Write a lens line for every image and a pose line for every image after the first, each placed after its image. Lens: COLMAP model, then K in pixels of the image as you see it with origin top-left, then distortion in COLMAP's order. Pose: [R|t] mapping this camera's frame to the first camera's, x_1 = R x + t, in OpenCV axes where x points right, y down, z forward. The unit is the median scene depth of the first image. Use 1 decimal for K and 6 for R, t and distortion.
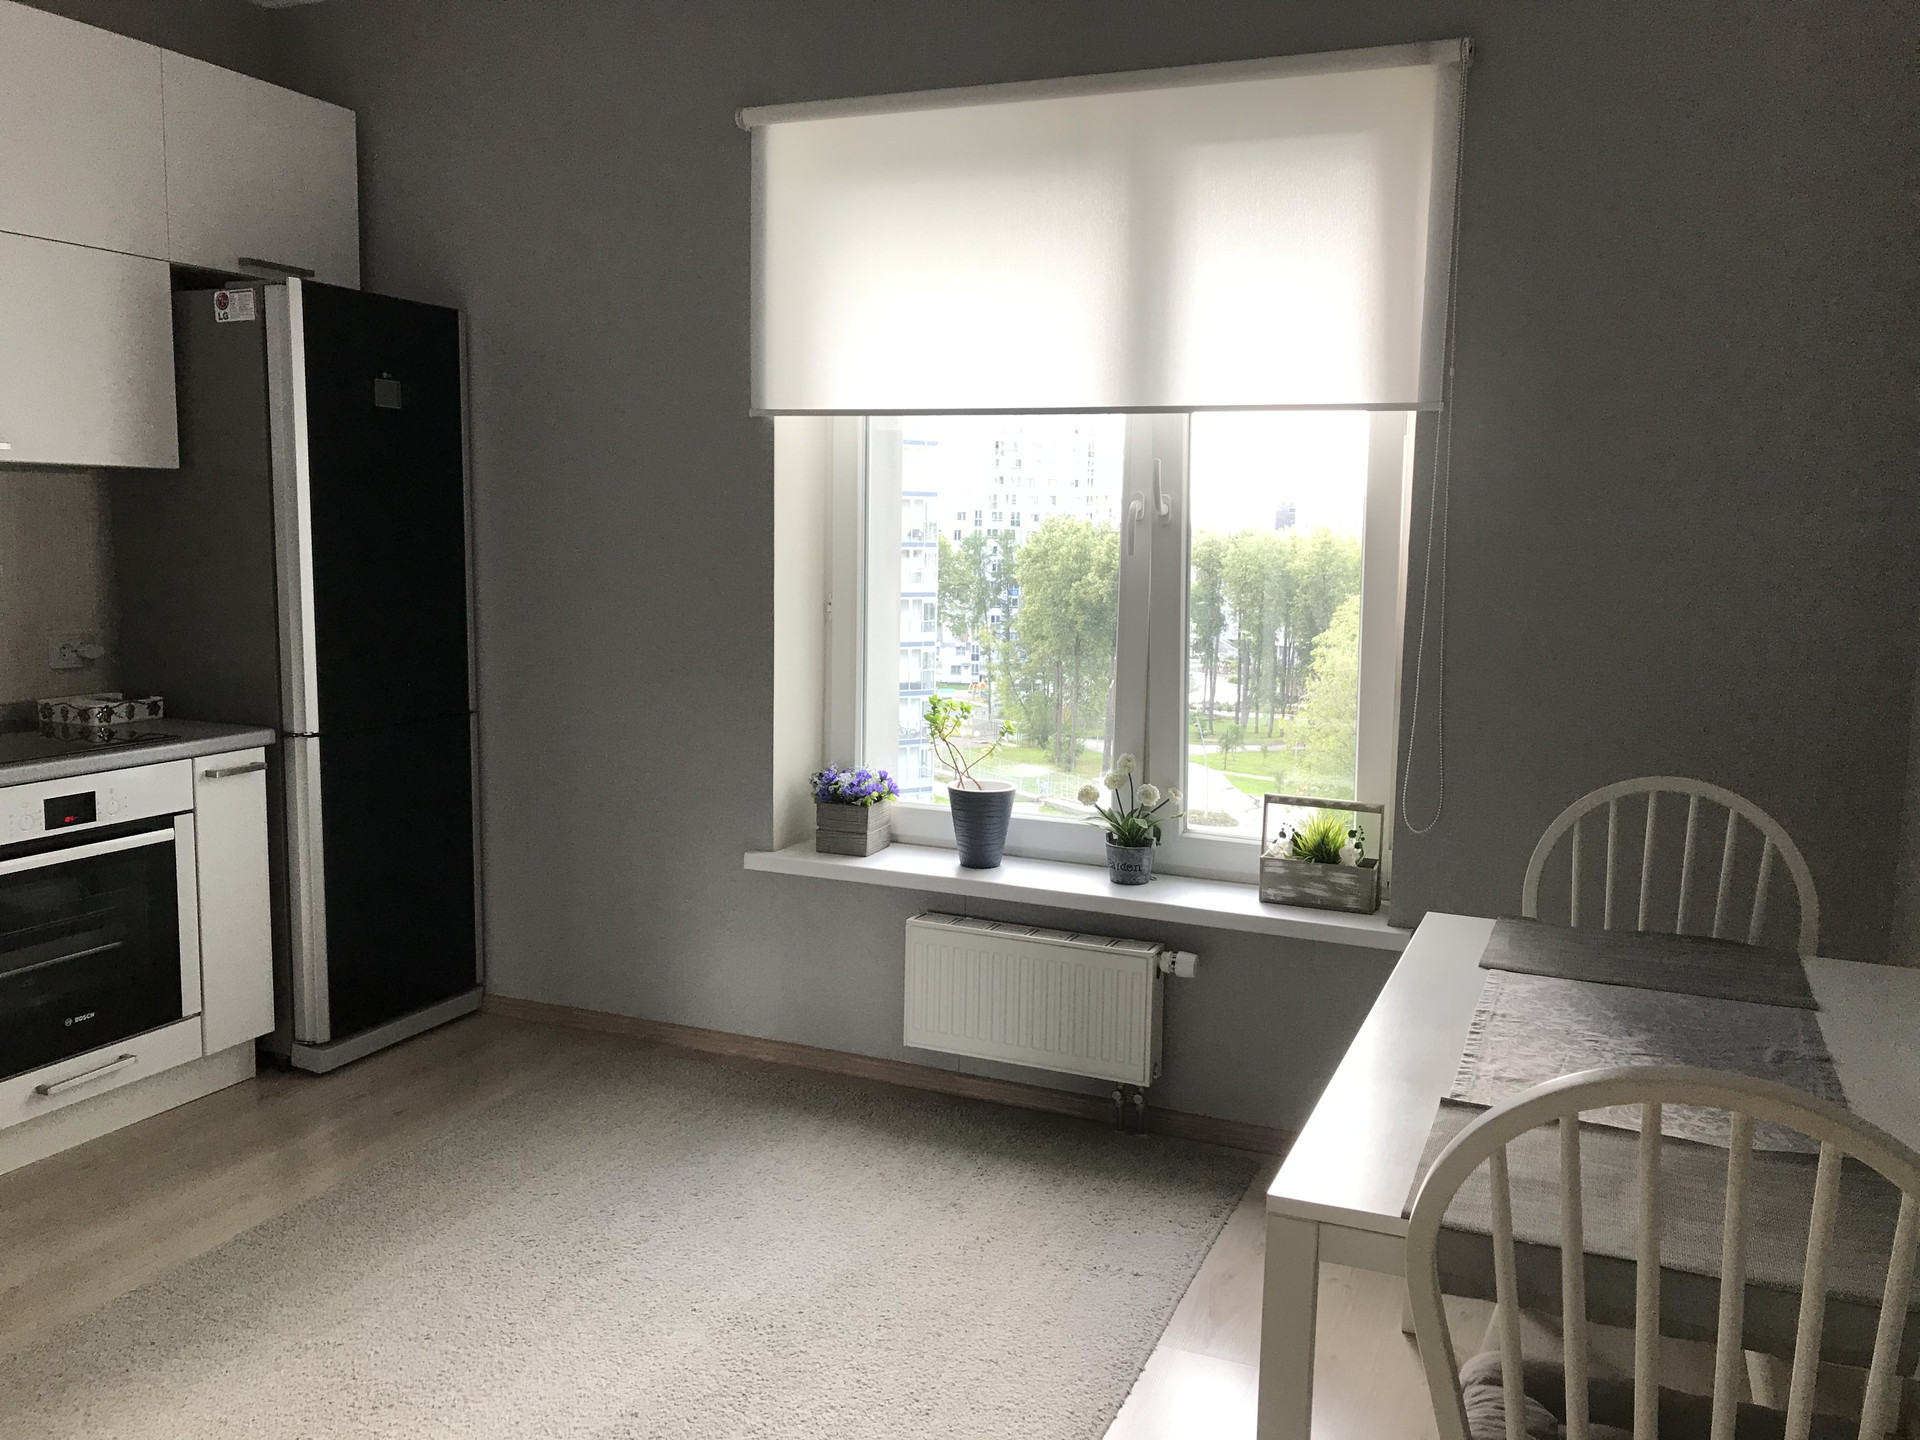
lens RADIAL K [[1574.3, 0, 961.6], [0, 1574.3, 720.5], [0, 0, 1]] dist [0.014038, 0.032068]
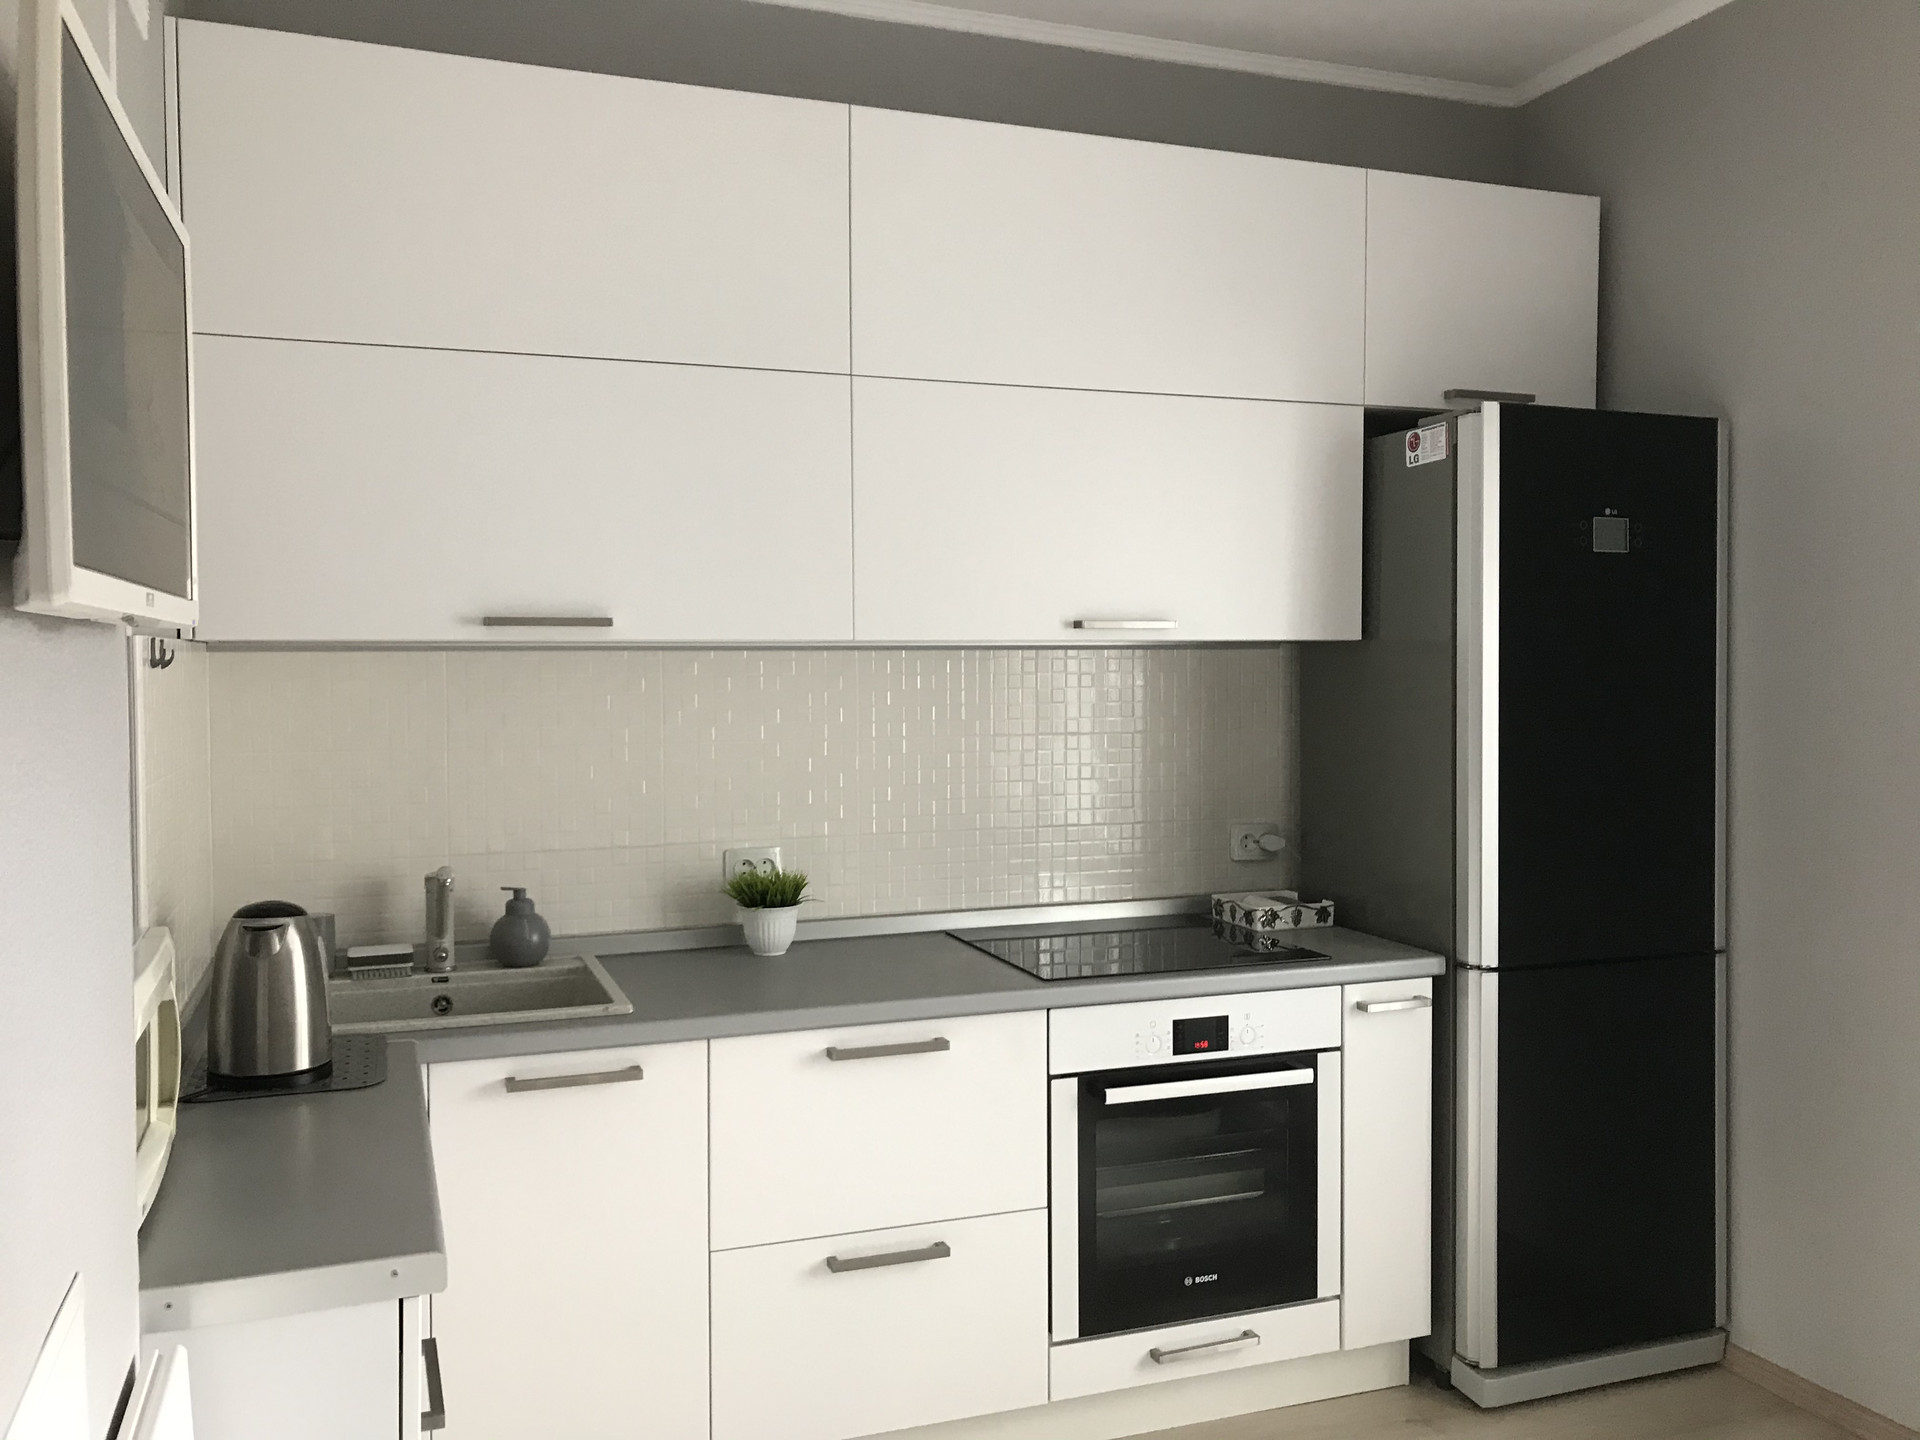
lens RADIAL K [[1574.3, 0, 960.8], [0, 1574.3, 716.9], [0, 0, 1]] dist [0.014038, 0.032068]
pose [[0.696197, 0.007000, -0.717817, -0.030212], [-0.078021, 0.994767, -0.065970, -0.043994], [0.713598, 0.101933, 0.693100, 0.255459]]
